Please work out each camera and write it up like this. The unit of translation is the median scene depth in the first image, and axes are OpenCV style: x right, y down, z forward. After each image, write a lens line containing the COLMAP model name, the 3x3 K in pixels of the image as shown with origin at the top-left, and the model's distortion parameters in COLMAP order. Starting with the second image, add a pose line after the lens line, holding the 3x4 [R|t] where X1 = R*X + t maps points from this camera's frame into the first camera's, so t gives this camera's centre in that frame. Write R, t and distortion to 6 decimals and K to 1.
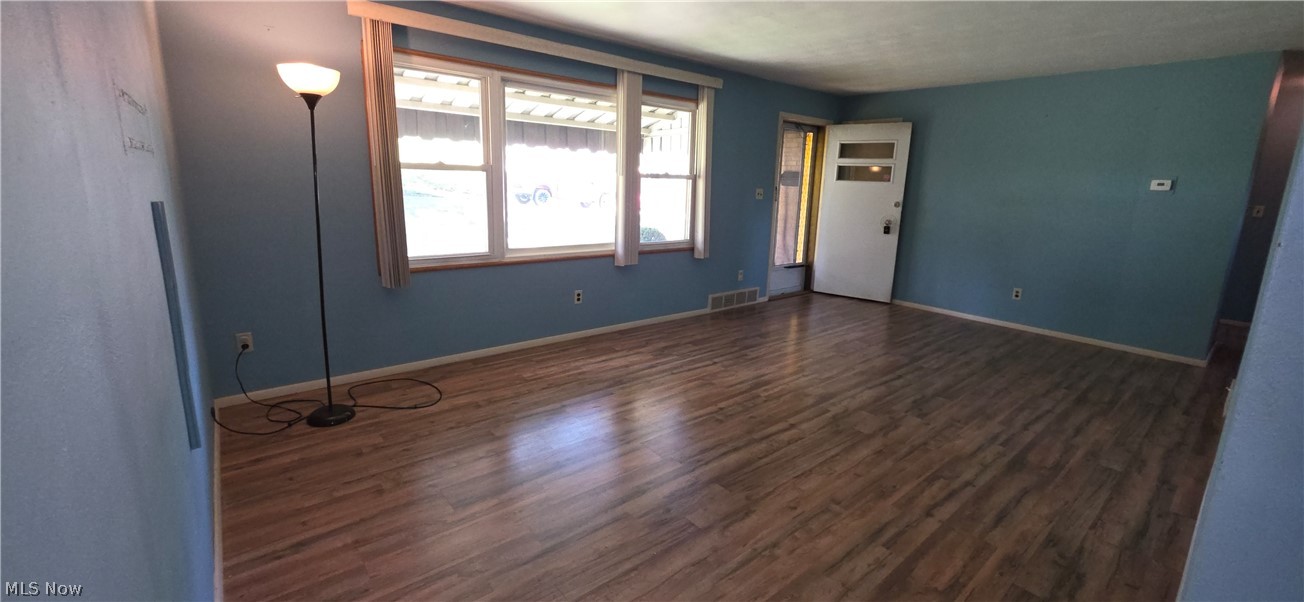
lens RADIAL K [[521.3, 0, 656.1], [0, 521.3, 281.5], [0, 0, 1]] dist [0.002212, -0.000071]
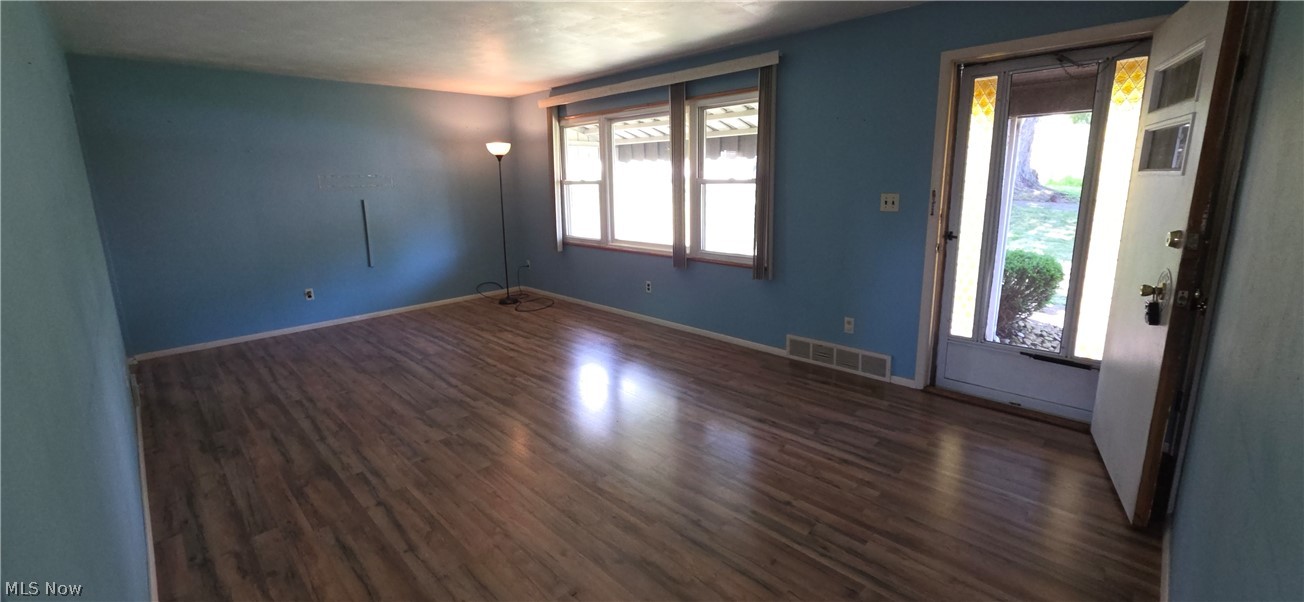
lens RADIAL K [[521.3, 0, 656.1], [0, 521.3, 281.5], [0, 0, 1]] dist [0.002212, -0.000071]
pose [[0.093156, 0.158196, -0.983004, 1.353150], [-0.171137, 0.975147, 0.140713, -0.202803], [0.980833, 0.155120, 0.117914, 1.170831]]
